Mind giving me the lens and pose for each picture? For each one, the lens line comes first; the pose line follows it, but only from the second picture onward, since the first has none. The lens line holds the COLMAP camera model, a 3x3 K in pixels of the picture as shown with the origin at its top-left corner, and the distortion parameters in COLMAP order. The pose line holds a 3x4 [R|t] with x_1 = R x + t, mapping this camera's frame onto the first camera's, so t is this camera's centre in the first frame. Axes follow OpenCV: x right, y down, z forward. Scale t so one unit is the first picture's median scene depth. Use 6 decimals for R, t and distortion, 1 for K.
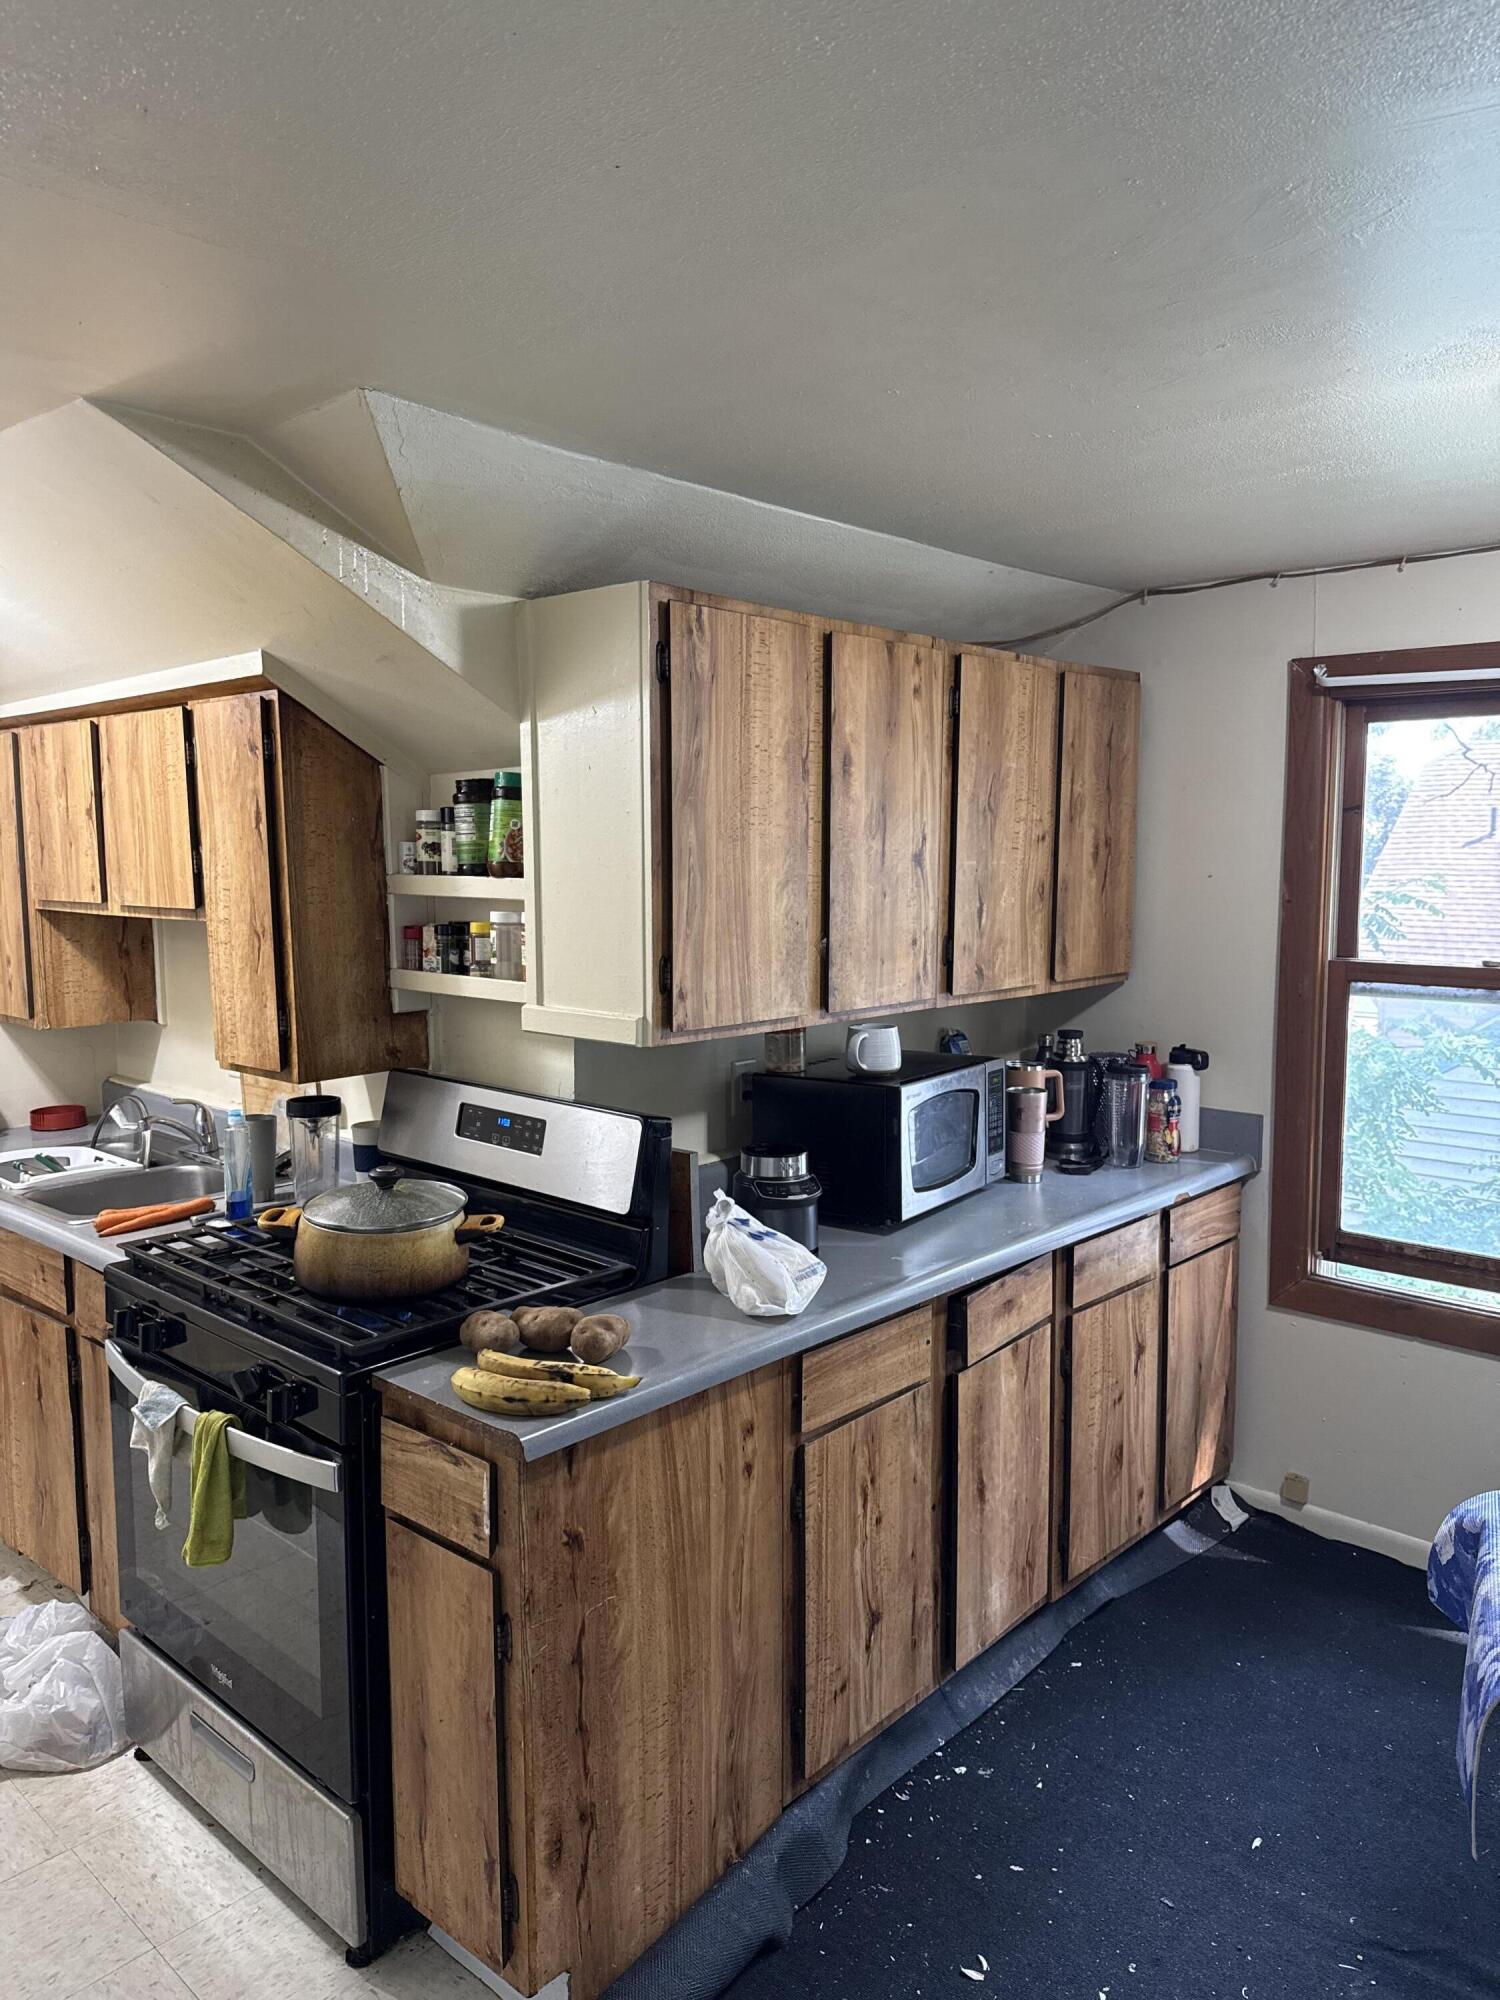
lens RADIAL K [[1409.9, 0, 764.0], [0, 1409.9, 1010.1], [0, 0, 1]] dist [0.062042, -0.084654]
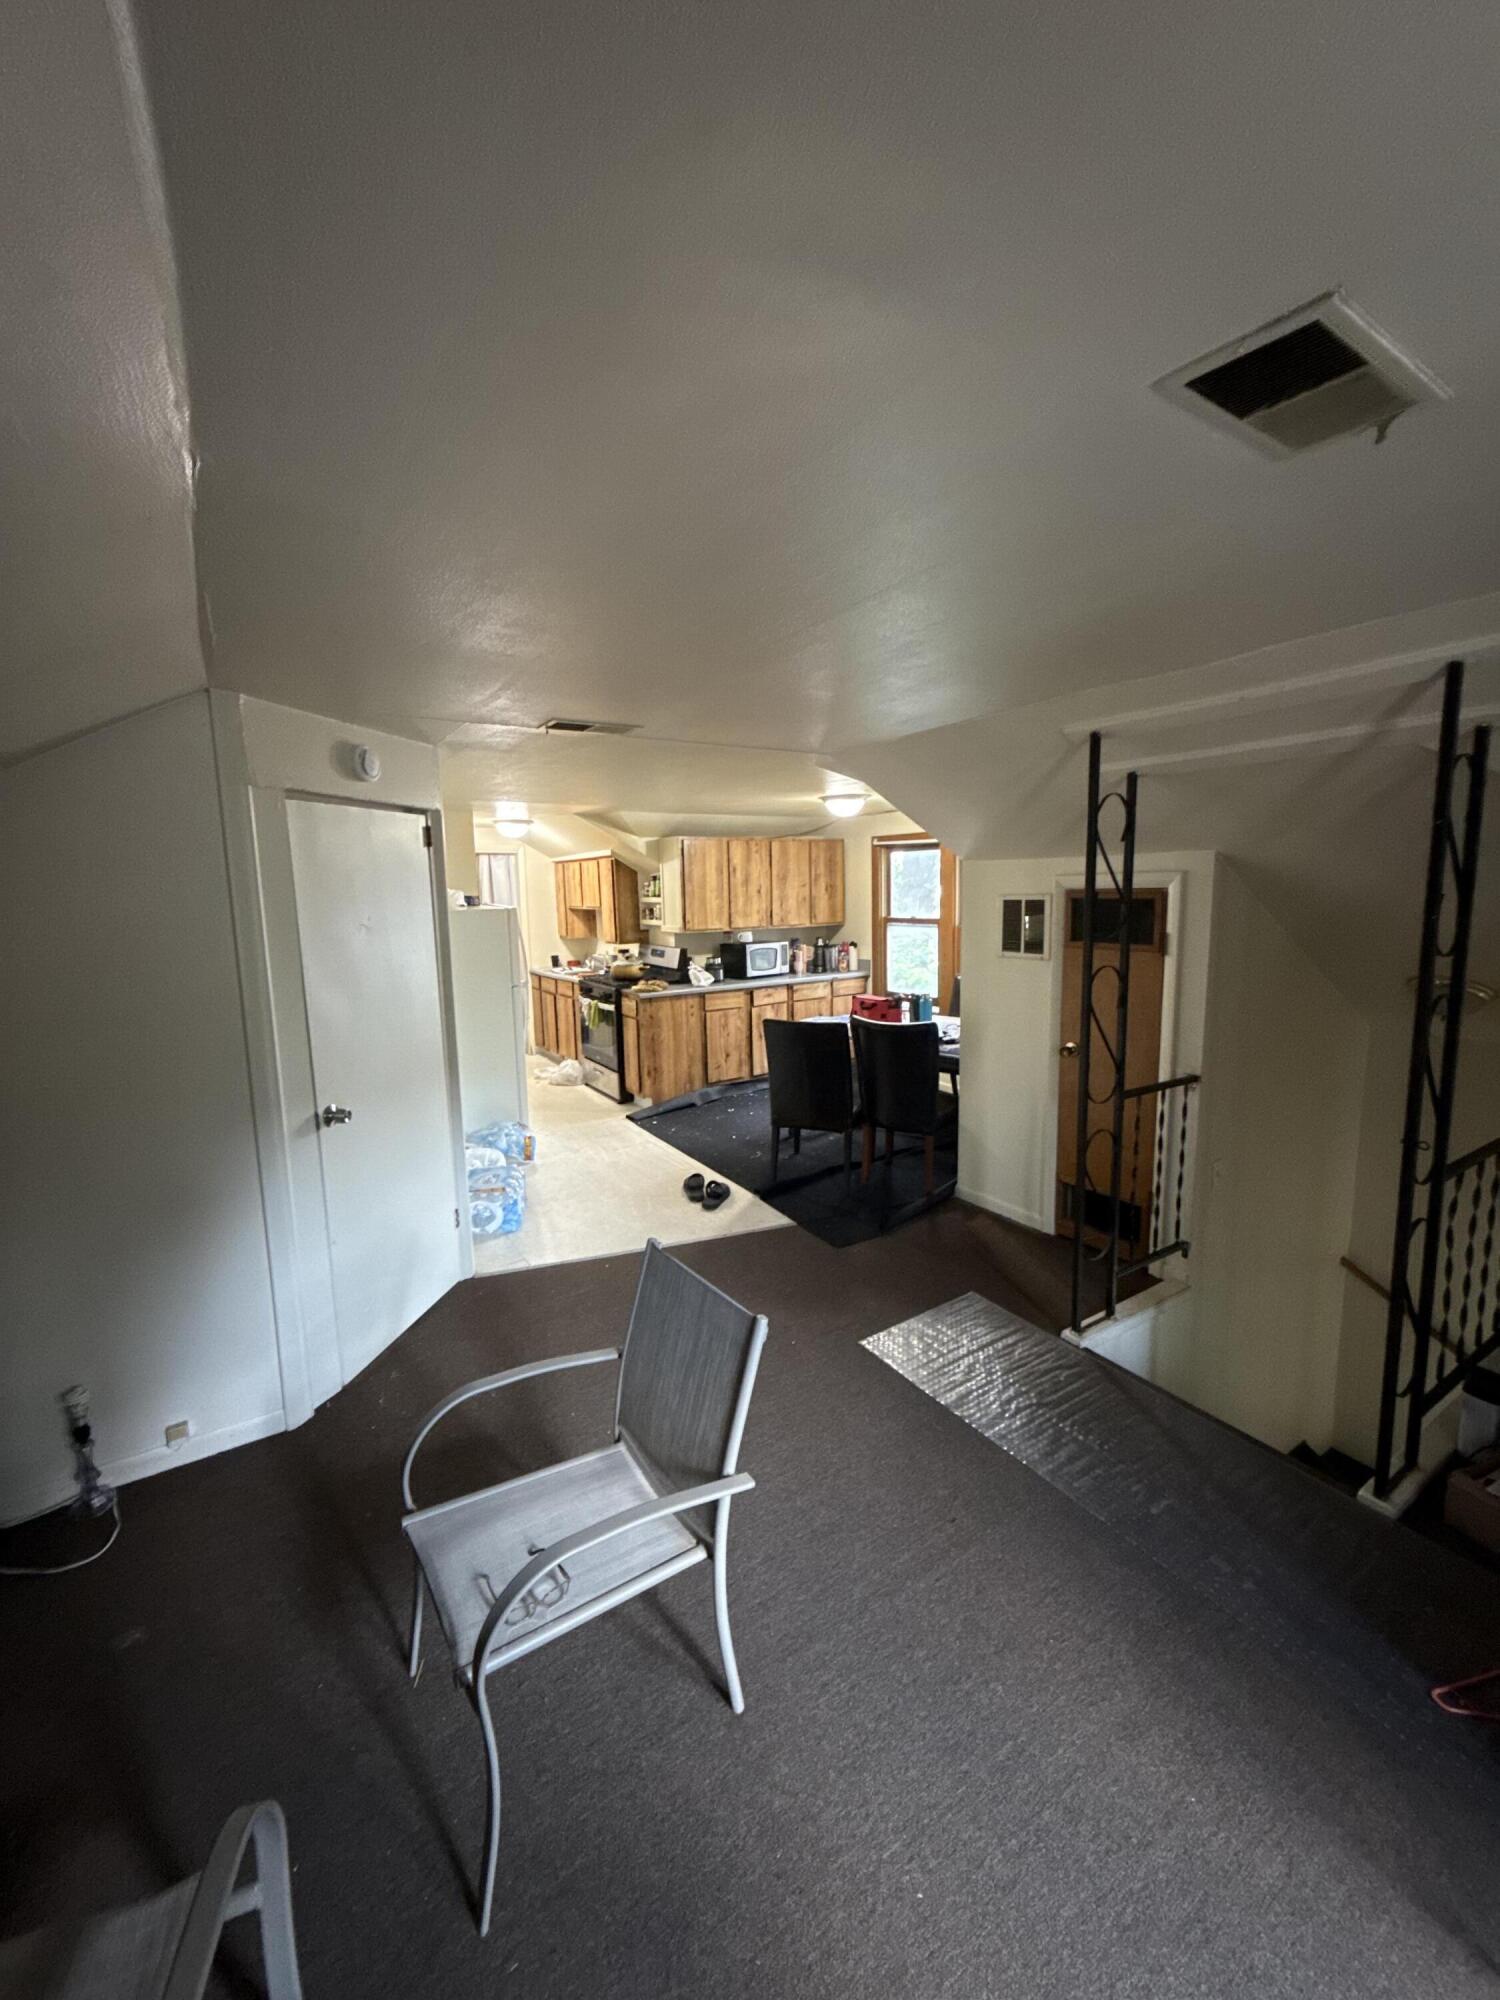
lens RADIAL K [[802.5, 0, 751.9], [0, 802.5, 994.6], [0, 0, 1]] dist [-0.001734, 0.001328]
pose [[0.965774, 0.015280, -0.258935, 0.782925], [-0.008958, 0.999633, 0.025578, 0.150235], [0.259231, -0.022383, 0.965556, -1.427944]]
